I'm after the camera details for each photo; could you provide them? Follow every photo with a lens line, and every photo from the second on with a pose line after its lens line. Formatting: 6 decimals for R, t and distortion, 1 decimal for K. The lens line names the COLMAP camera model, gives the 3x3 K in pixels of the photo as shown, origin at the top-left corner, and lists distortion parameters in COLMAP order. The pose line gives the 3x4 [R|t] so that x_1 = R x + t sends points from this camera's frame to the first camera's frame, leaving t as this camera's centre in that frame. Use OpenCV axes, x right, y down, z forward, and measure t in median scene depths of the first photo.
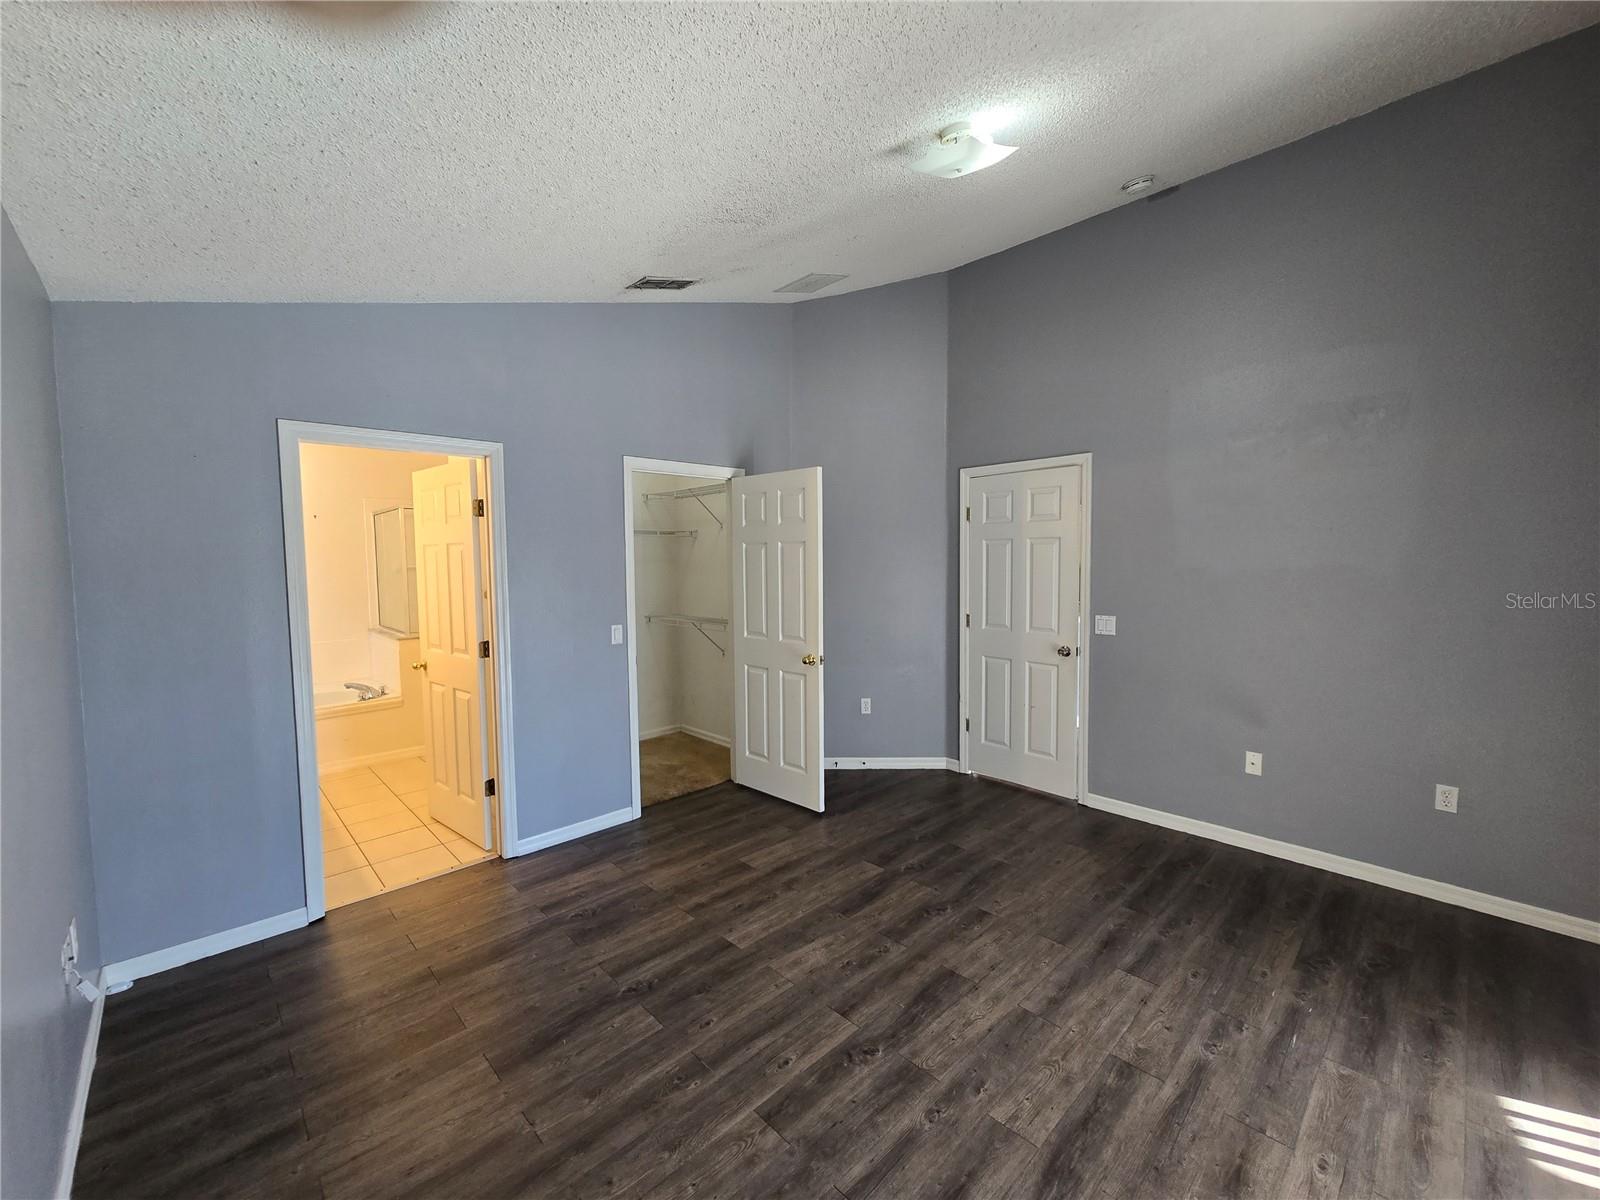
lens RADIAL K [[655.6, 0, 793.9], [0, 655.6, 597.6], [0, 0, 1]] dist [0.004193, -0.005173]
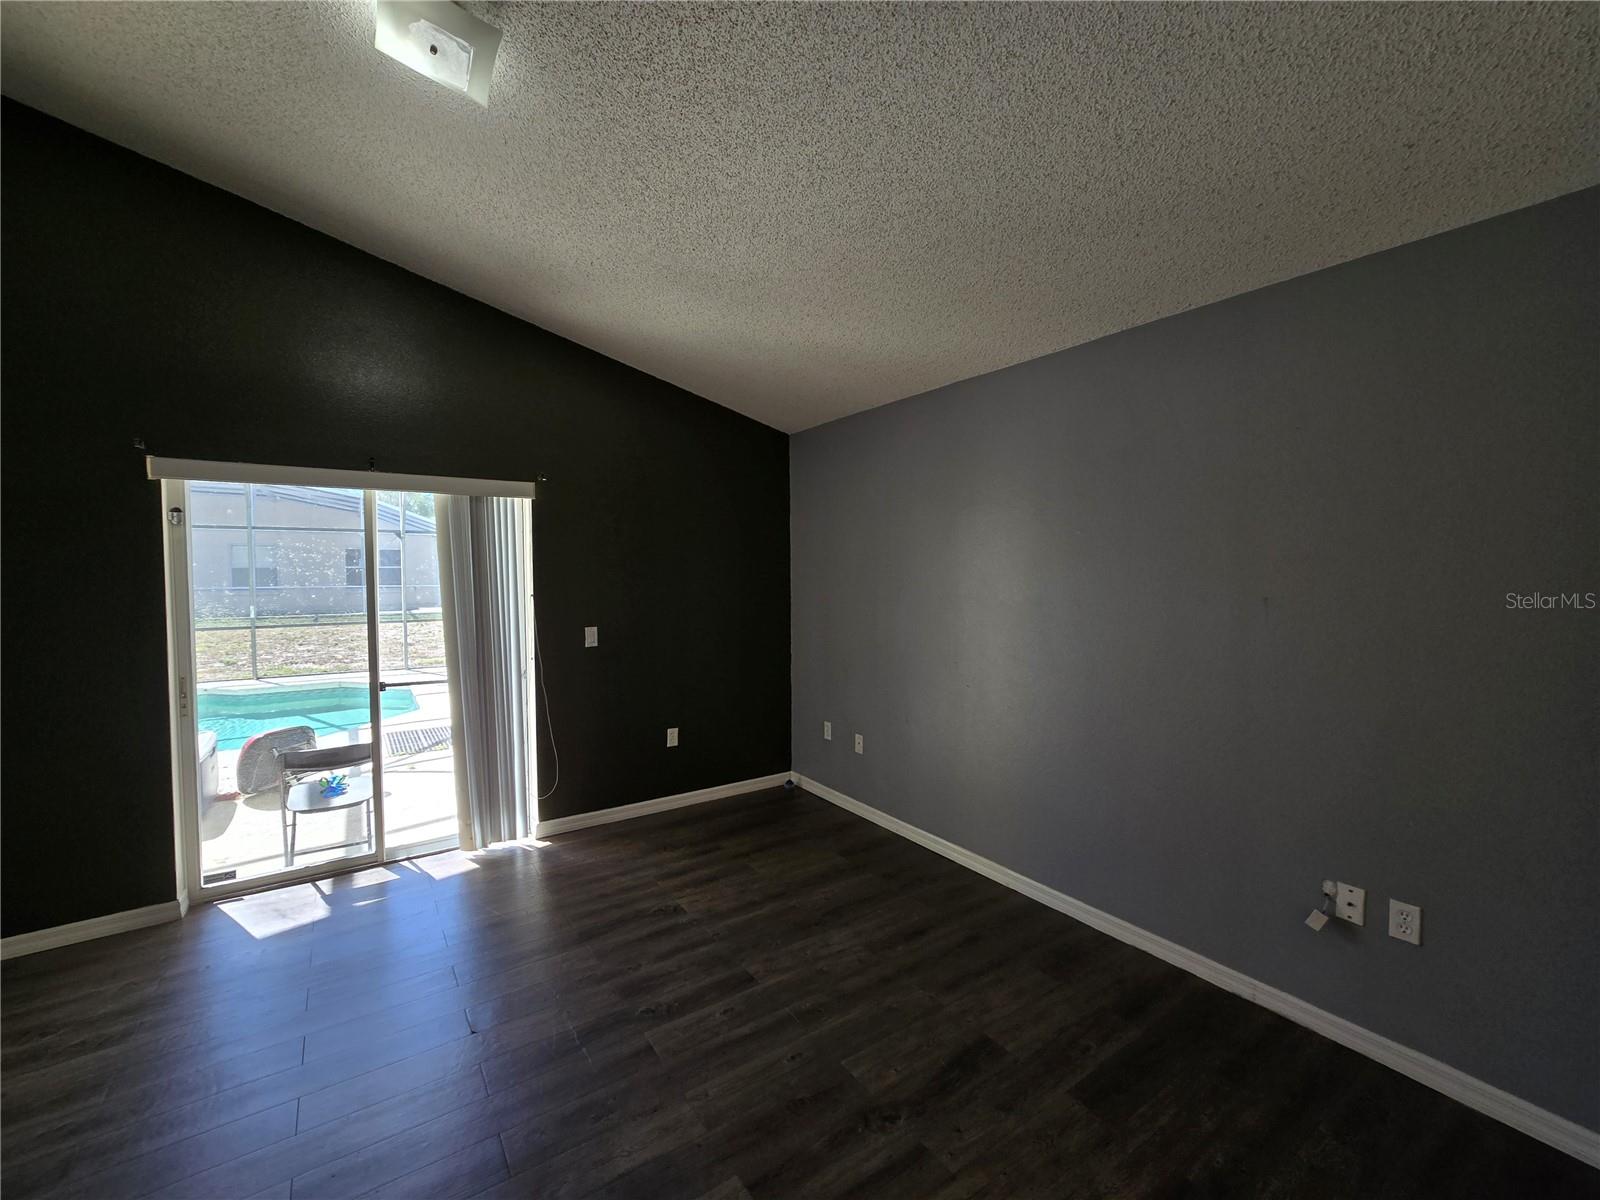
lens RADIAL K [[655.6, 0, 793.9], [0, 655.6, 597.6], [0, 0, 1]] dist [0.004193, -0.005173]
pose [[-0.987157, 0.011115, 0.159365, -0.277413], [0.027424, 0.994559, 0.100505, -0.093199], [-0.157381, 0.103584, -0.982090, 1.780307]]
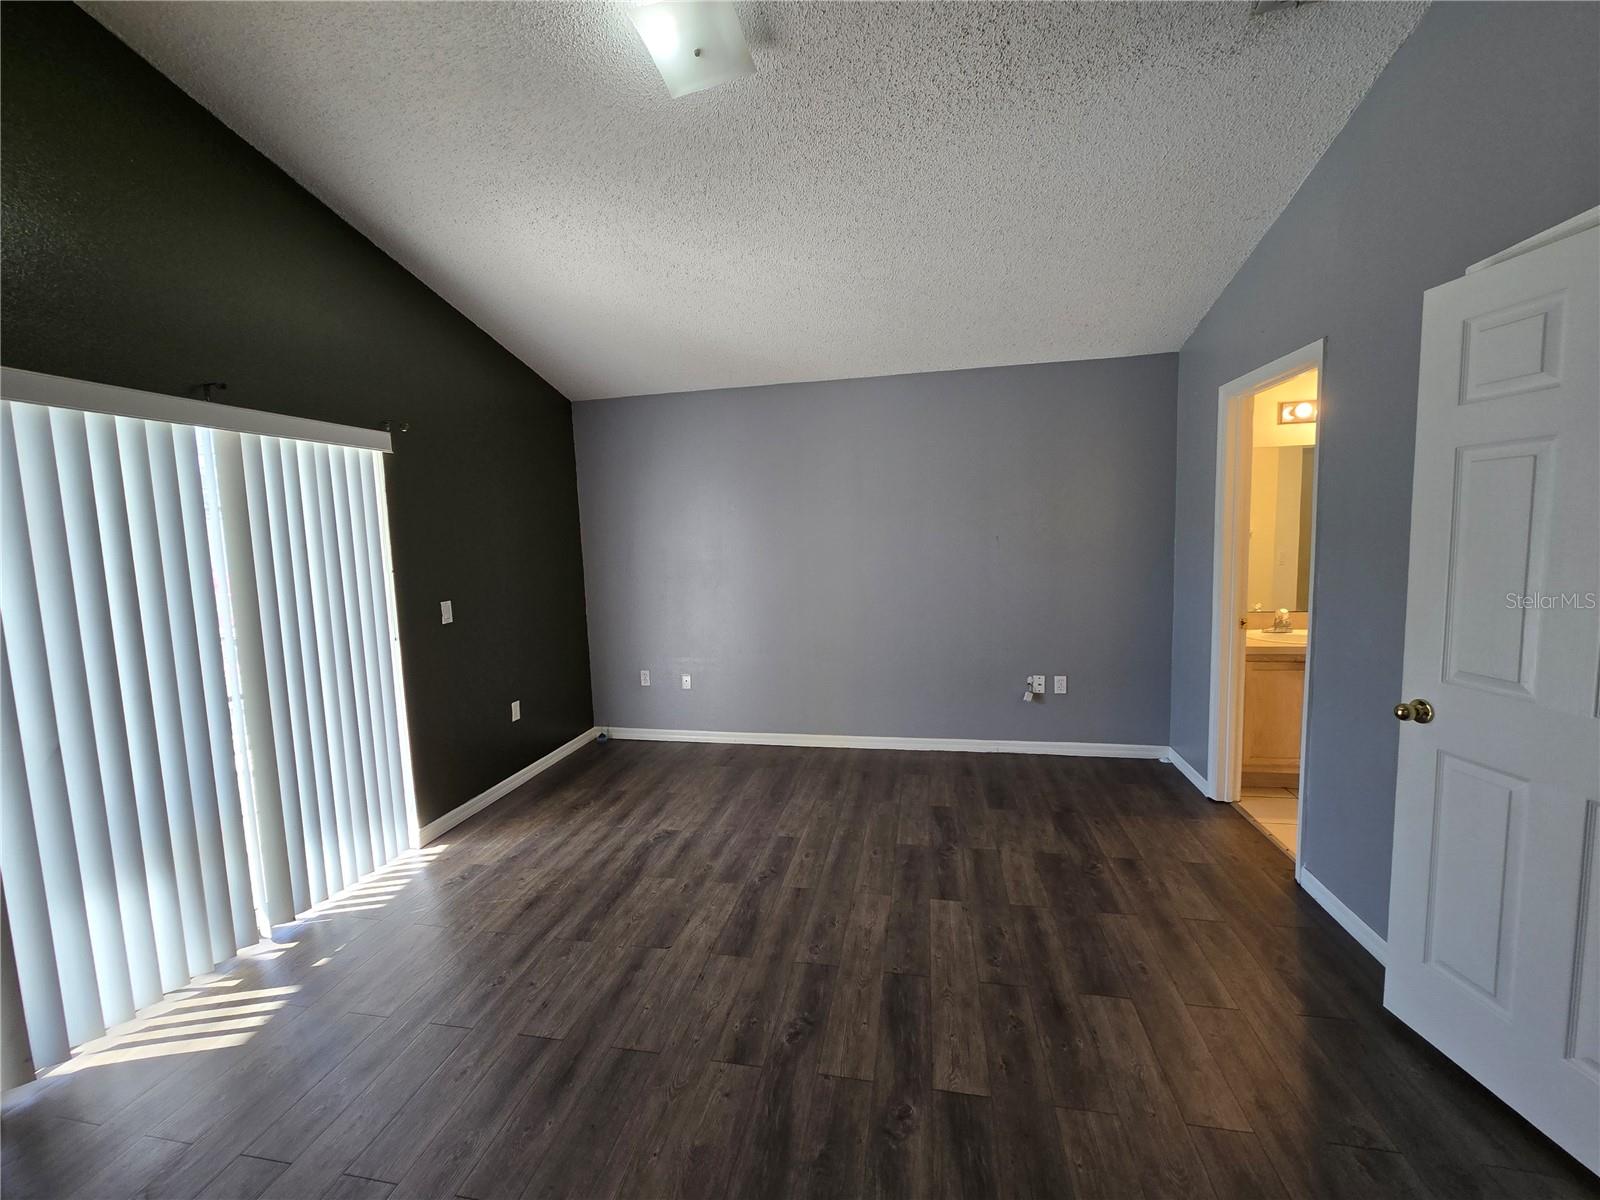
lens RADIAL K [[655.6, 0, 793.9], [0, 655.6, 597.6], [0, 0, 1]] dist [0.004193, -0.005173]
pose [[-0.817712, 0.099186, -0.567018, 0.713404], [0.008876, 0.987098, 0.159869, -0.103490], [0.575559, 0.125694, -0.808042, 1.880483]]
